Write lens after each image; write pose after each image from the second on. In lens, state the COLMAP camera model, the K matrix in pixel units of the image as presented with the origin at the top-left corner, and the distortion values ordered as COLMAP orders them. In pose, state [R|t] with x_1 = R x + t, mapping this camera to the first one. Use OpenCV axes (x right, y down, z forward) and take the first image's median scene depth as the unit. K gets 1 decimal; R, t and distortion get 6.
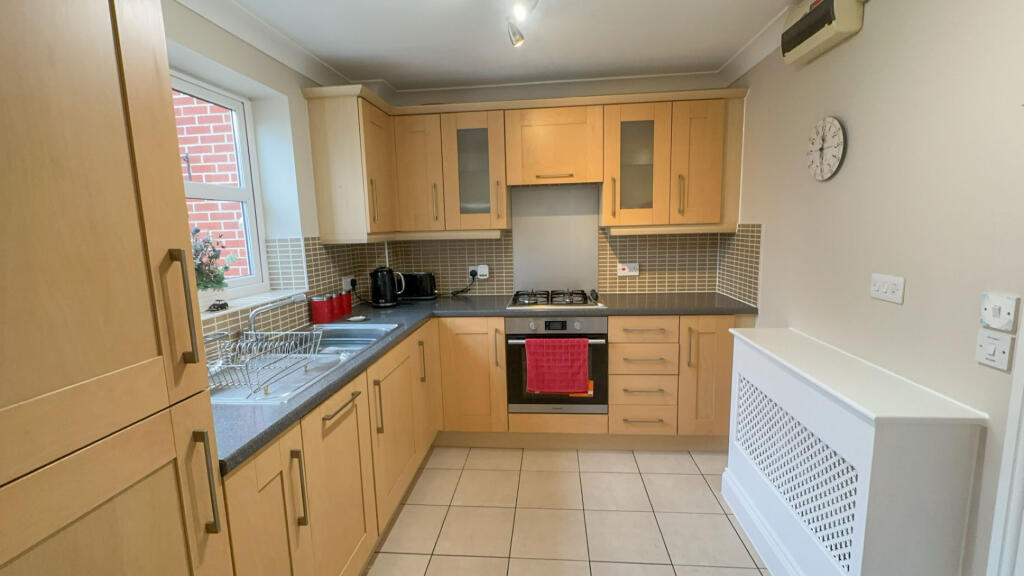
lens RADIAL K [[432.6, 0, 511.8], [0, 432.6, 285.7], [0, 0, 1]] dist [-0.001967, -0.000067]
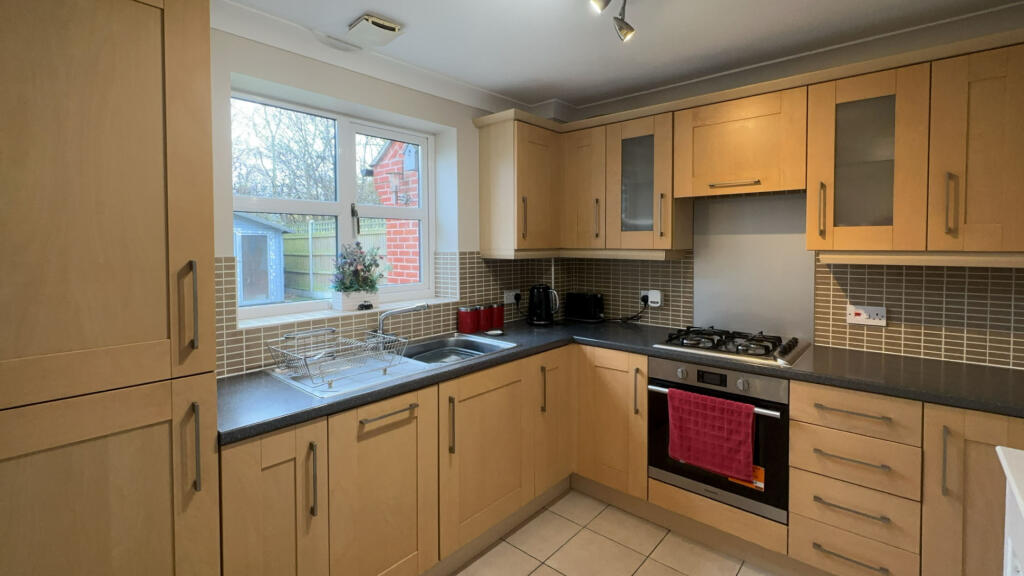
lens RADIAL K [[452.9, 0, 524.4], [0, 452.9, 258.0], [0, 0, 1]] dist [0.000418, 0.000243]
pose [[0.817068, 0.043619, -0.574890, 0.277316], [-0.098570, 0.993021, -0.064749, -0.033188], [0.568053, 0.109571, 0.815665, 0.141669]]
